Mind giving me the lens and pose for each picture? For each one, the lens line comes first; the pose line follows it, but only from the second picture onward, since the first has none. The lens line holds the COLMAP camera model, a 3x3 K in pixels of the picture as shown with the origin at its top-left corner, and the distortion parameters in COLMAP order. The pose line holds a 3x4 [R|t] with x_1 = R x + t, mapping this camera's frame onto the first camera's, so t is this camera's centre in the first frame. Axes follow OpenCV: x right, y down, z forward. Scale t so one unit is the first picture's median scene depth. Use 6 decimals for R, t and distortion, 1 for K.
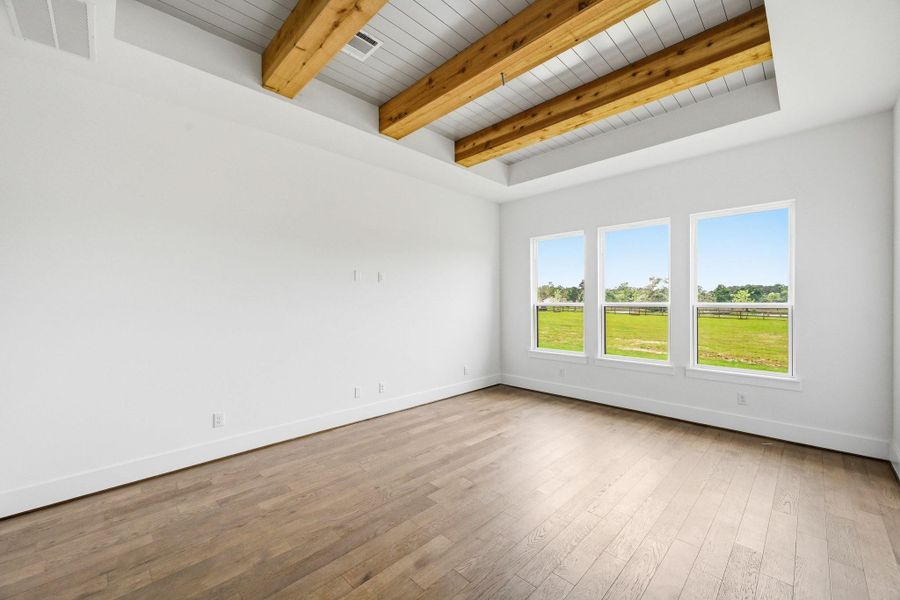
lens RADIAL K [[356.7, 0, 450.0], [0, 356.7, 300.0], [0, 0, 1]] dist [0.001107, 0.000054]
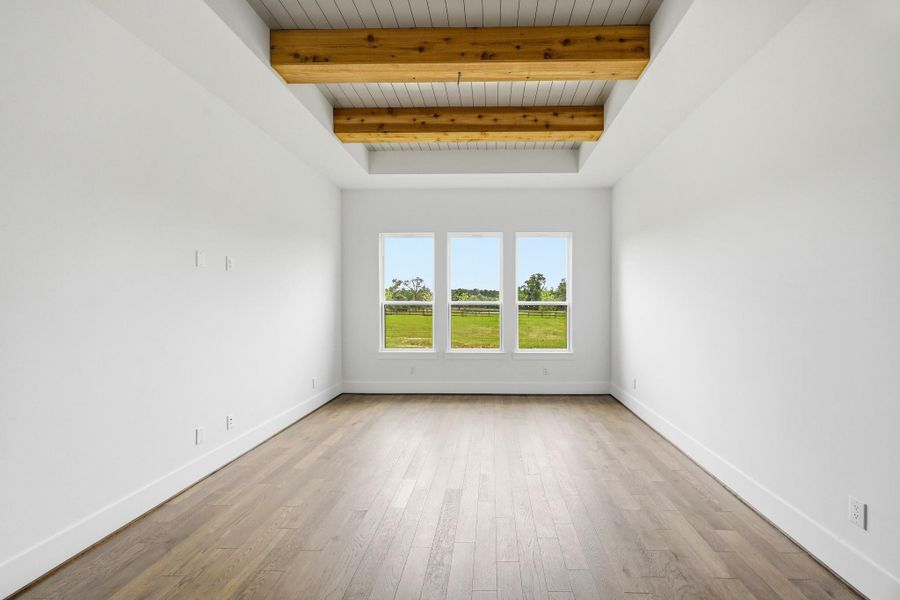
lens RADIAL K [[372.0, 0, 489.1], [0, 372.0, 301.3], [0, 0, 1]] dist [0.000764, 0.000017]
pose [[0.706201, 0.002812, 0.708006, -0.419429], [-0.004737, 0.999988, 0.000752, 0.007693], [-0.707996, -0.003885, 0.706206, 0.151770]]
